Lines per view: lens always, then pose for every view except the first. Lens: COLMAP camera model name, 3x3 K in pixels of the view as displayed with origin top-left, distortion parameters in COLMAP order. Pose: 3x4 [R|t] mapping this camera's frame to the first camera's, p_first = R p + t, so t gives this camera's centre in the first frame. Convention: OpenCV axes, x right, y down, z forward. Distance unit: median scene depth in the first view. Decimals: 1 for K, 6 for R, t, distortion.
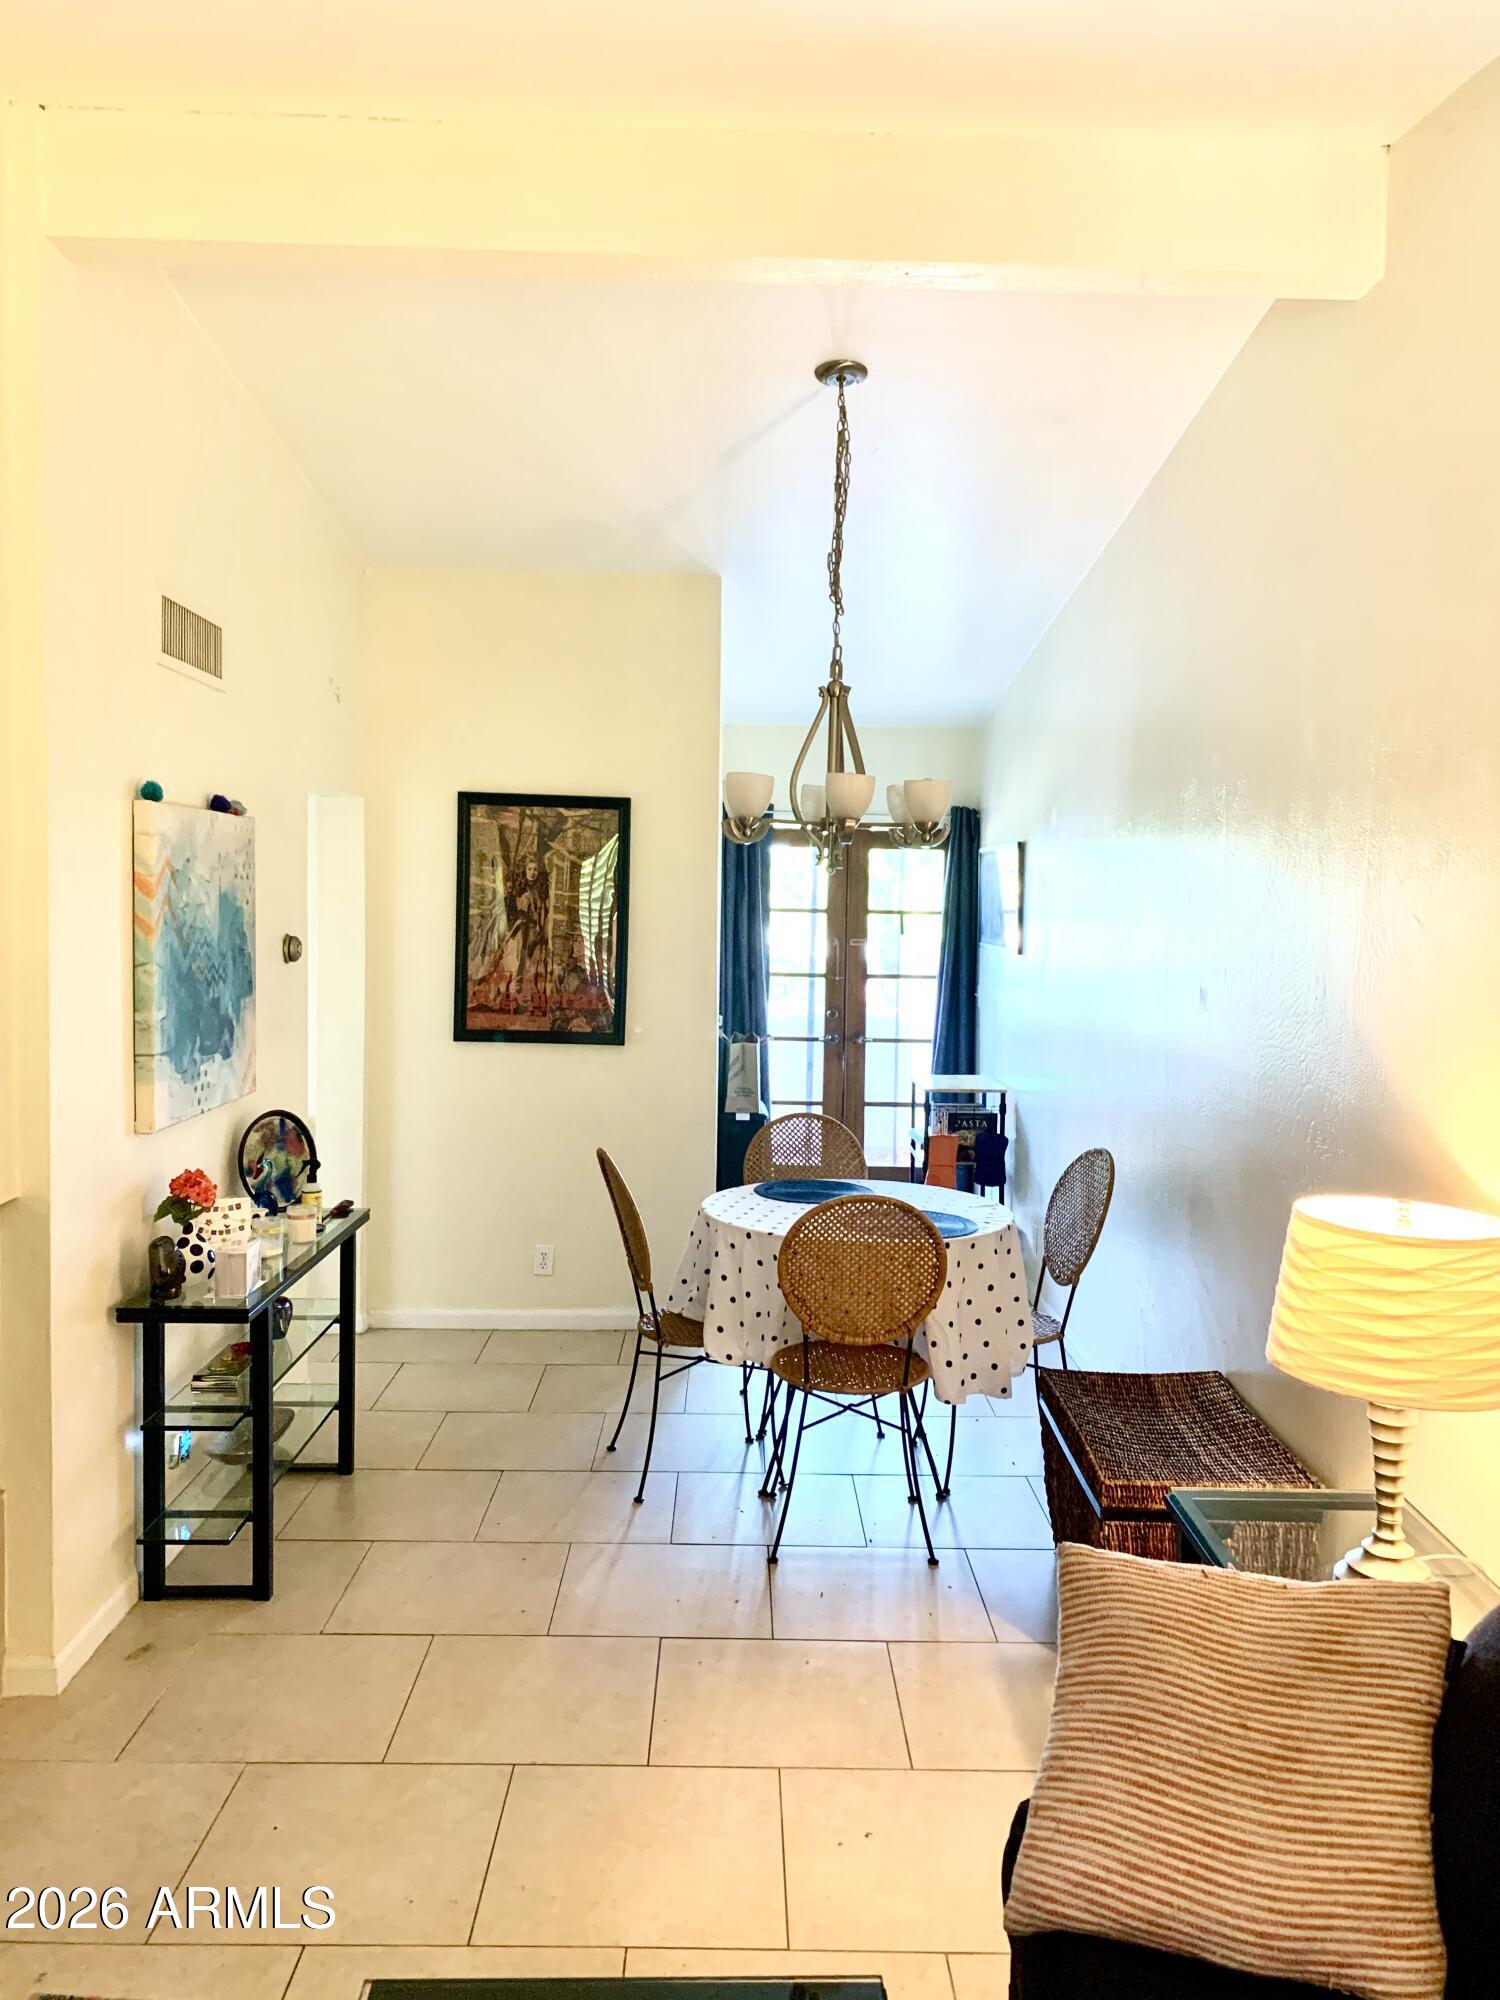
lens RADIAL K [[1520.5, 0, 748.7], [0, 1520.5, 965.8], [0, 0, 1]] dist [0.100760, -0.147431]
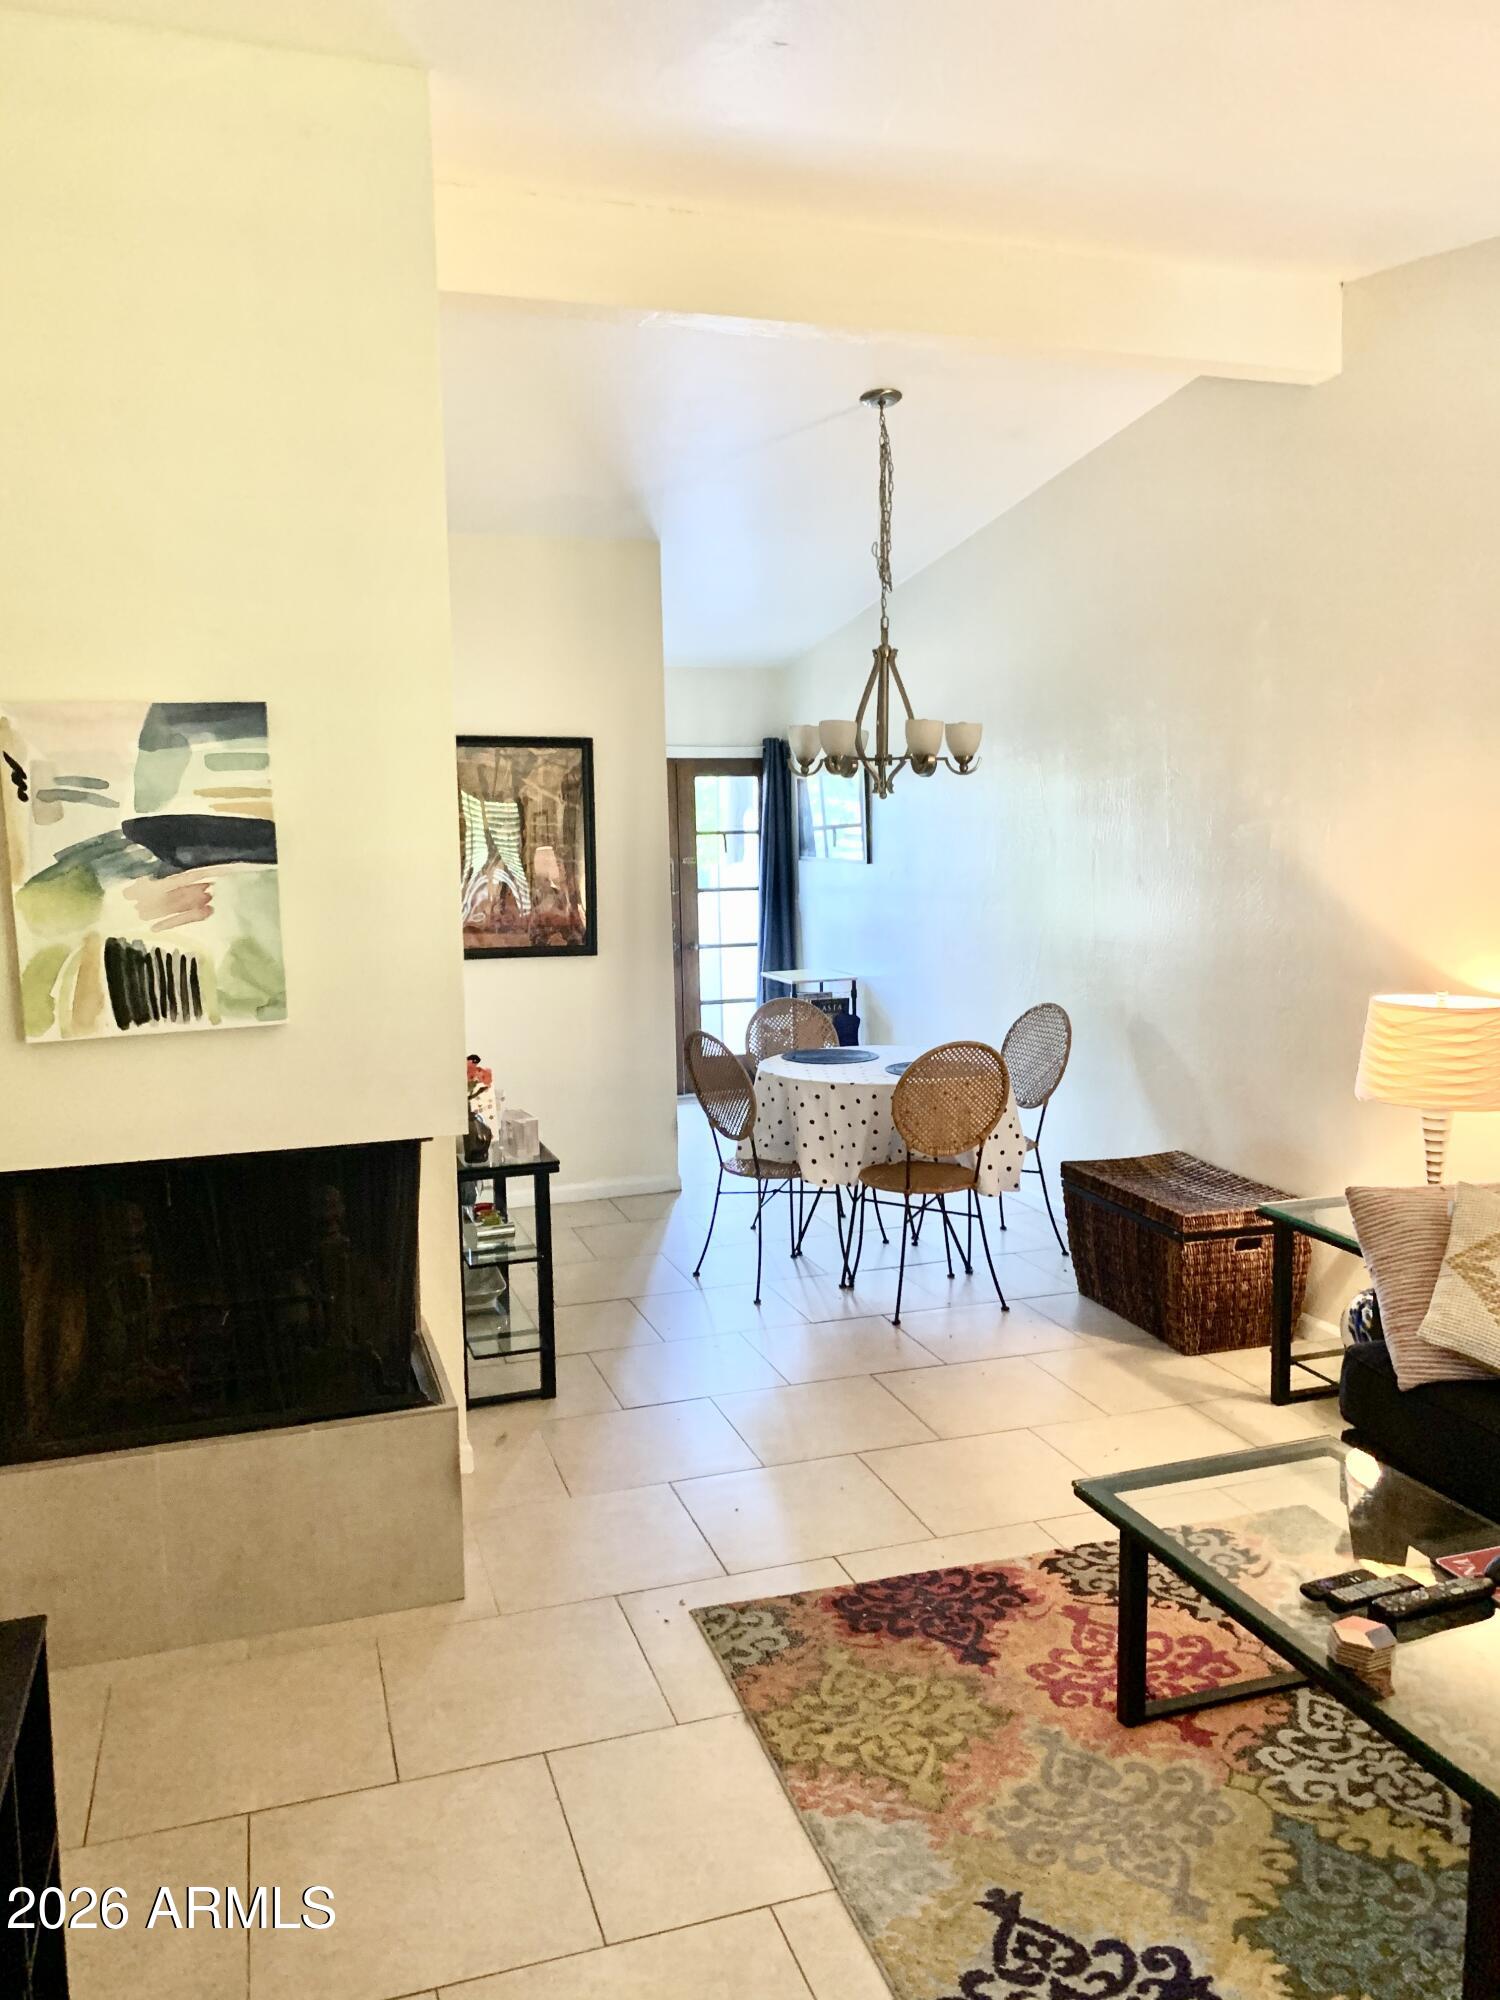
lens RADIAL K [[1520.5, 0, 748.7], [0, 1520.5, 965.8], [0, 0, 1]] dist [0.100760, -0.147431]
pose [[0.951225, -0.063000, 0.301996, -0.323249], [0.048493, 0.997291, 0.055302, 0.002464], [-0.304662, -0.037960, 0.951704, -0.129996]]
